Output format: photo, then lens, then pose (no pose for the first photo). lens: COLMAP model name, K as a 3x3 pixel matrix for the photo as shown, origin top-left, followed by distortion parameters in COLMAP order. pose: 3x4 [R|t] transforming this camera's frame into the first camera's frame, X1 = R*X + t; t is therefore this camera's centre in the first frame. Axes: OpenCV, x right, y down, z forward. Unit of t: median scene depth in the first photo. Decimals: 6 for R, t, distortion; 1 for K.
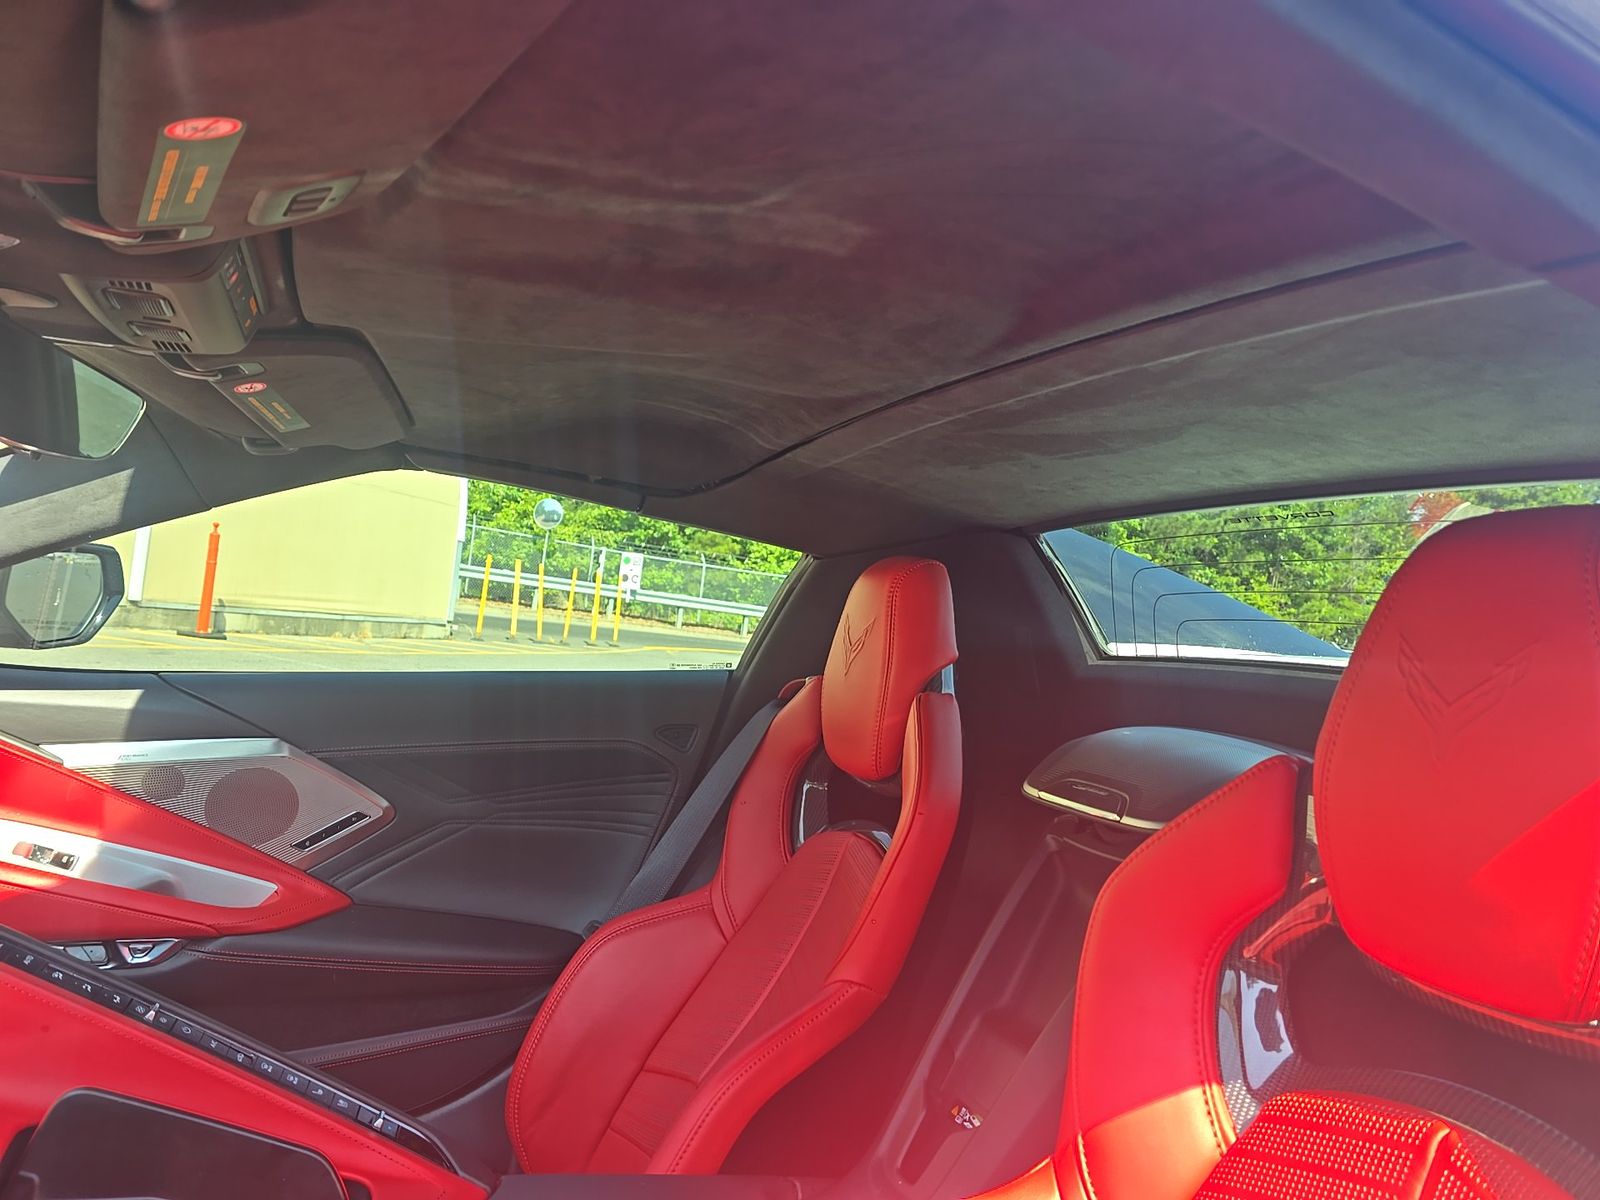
lens RADIAL K [[1103.2, 0, 798.0], [0, 1103.2, 608.6], [0, 0, 1]] dist [0.074887, -0.064951]
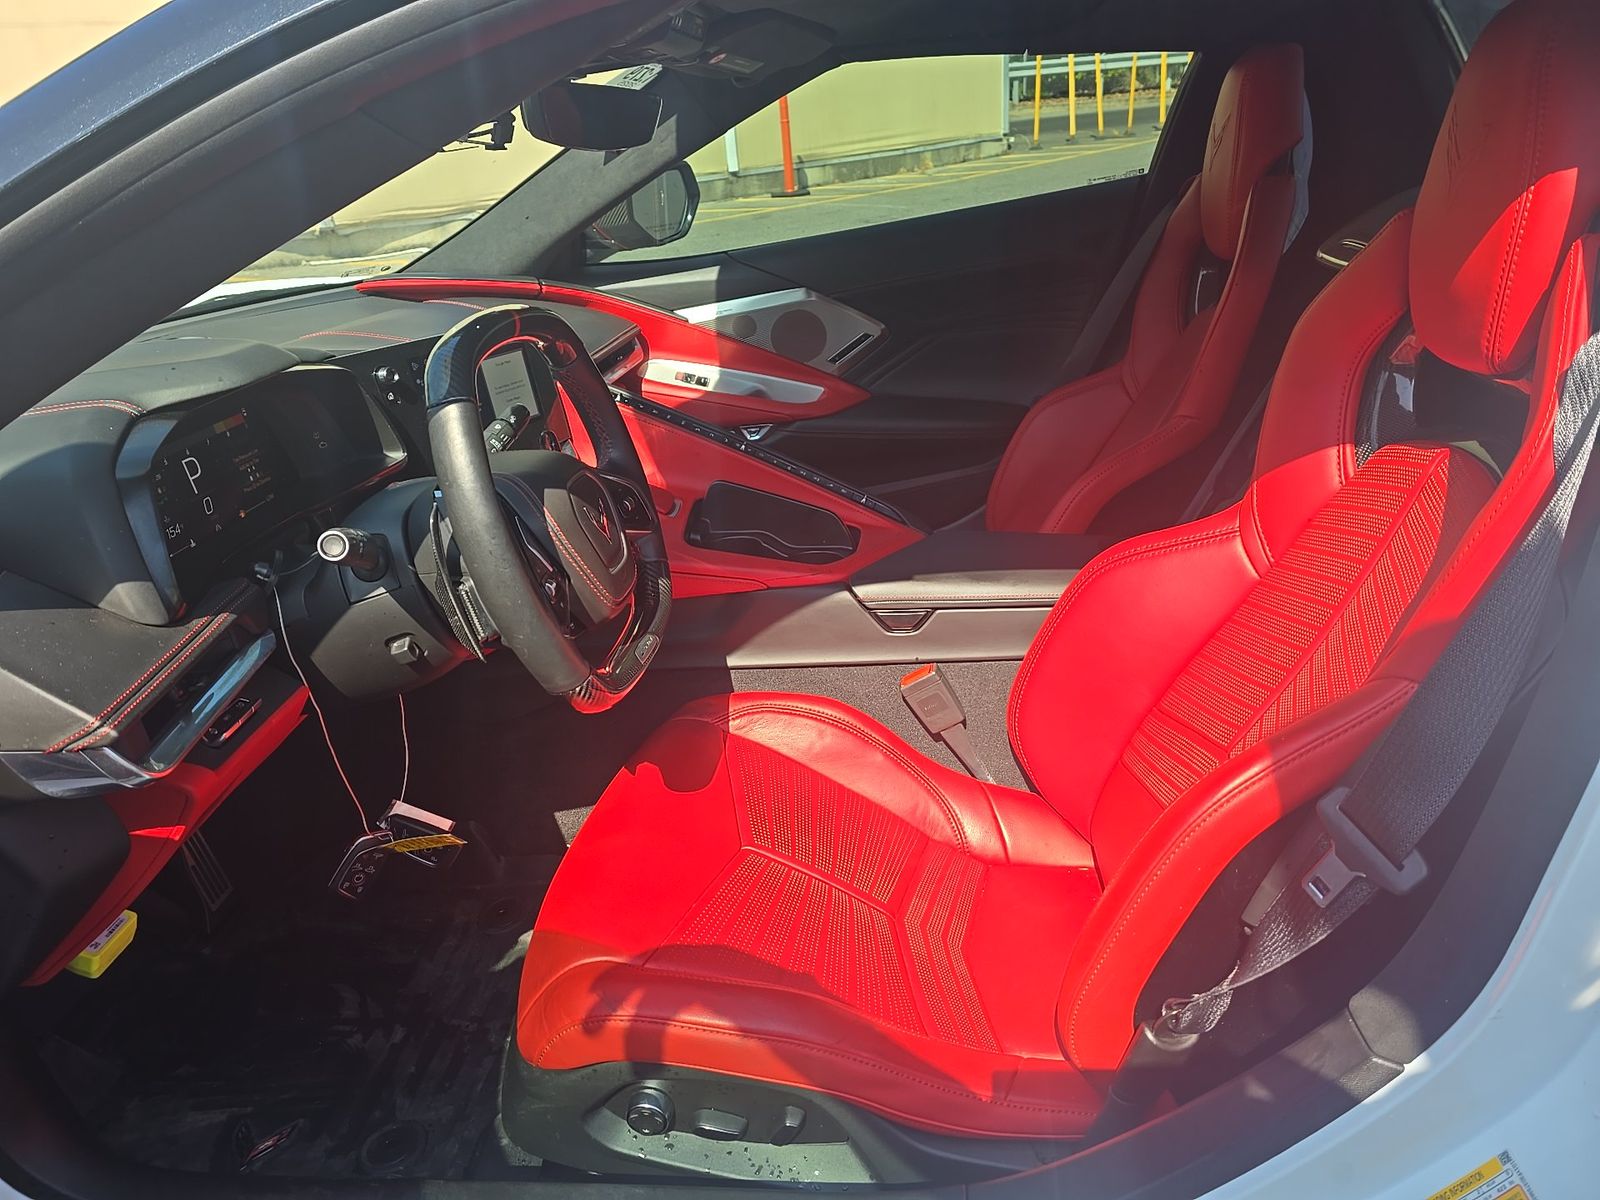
lens RADIAL K [[1103.2, 0, 798.0], [0, 1103.2, 608.6], [0, 0, 1]] dist [0.074887, -0.064951]
pose [[0.867479, 0.014533, -0.497262, 0.235715], [0.194156, 0.910411, 0.365316, -0.030316], [0.458022, -0.413450, 0.786940, -0.290694]]
